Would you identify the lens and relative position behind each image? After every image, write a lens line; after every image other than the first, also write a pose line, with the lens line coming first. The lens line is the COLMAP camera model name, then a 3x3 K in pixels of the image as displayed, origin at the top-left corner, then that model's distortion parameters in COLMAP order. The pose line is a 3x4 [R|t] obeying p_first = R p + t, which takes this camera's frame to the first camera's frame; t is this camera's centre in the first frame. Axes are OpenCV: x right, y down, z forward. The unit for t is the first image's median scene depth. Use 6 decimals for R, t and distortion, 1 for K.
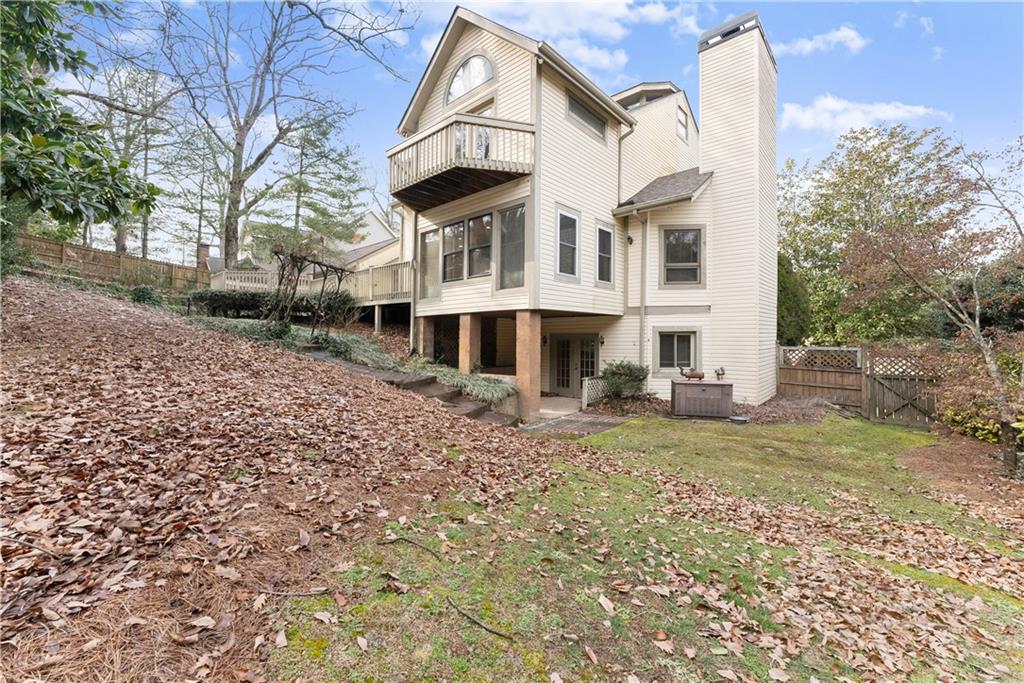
lens RADIAL K [[415.2, 0, 506.3], [0, 415.2, 338.3], [0, 0, 1]] dist [0.000847, 0.000204]
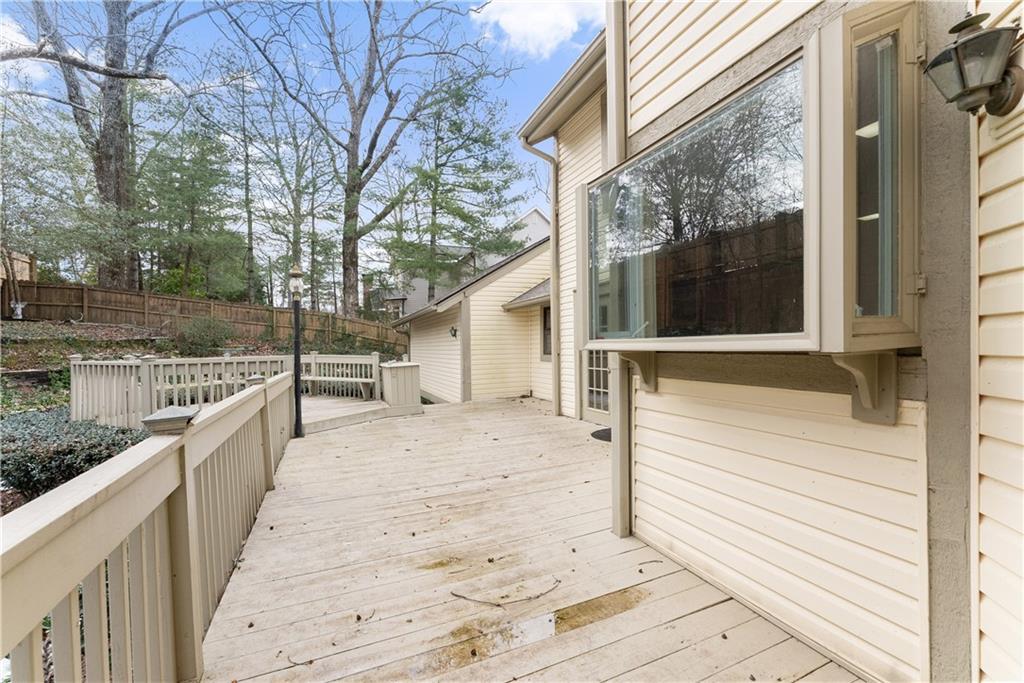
lens RADIAL K [[415.2, 0, 516.3], [0, 415.2, 346.5], [0, 0, 1]] dist [0.000847, 0.000204]
pose [[0.915780, -0.020036, -0.401180, -0.085581], [0.020700, 0.999782, -0.002680, -0.080800], [0.401146, -0.005850, 0.915995, 0.400399]]
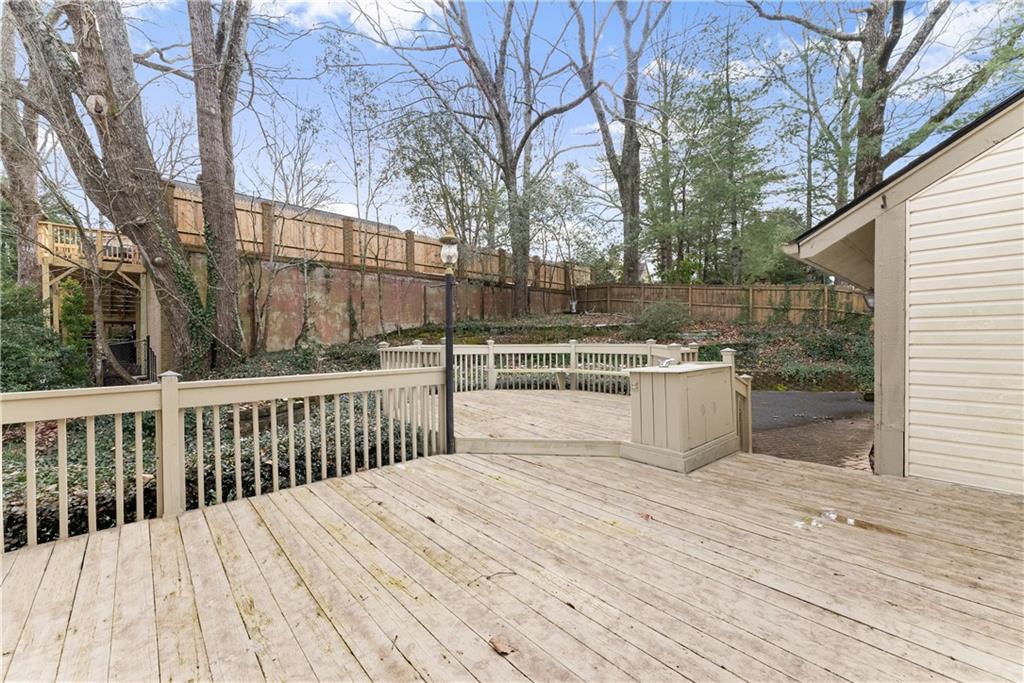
lens RADIAL K [[415.2, 0, 515.2], [0, 415.2, 337.6], [0, 0, 1]] dist [0.000847, 0.000204]
pose [[-0.101085, -0.006083, -0.994859, -0.111587], [0.006576, 0.999955, -0.006782, -0.080985], [0.994856, -0.007228, -0.101041, 0.568594]]
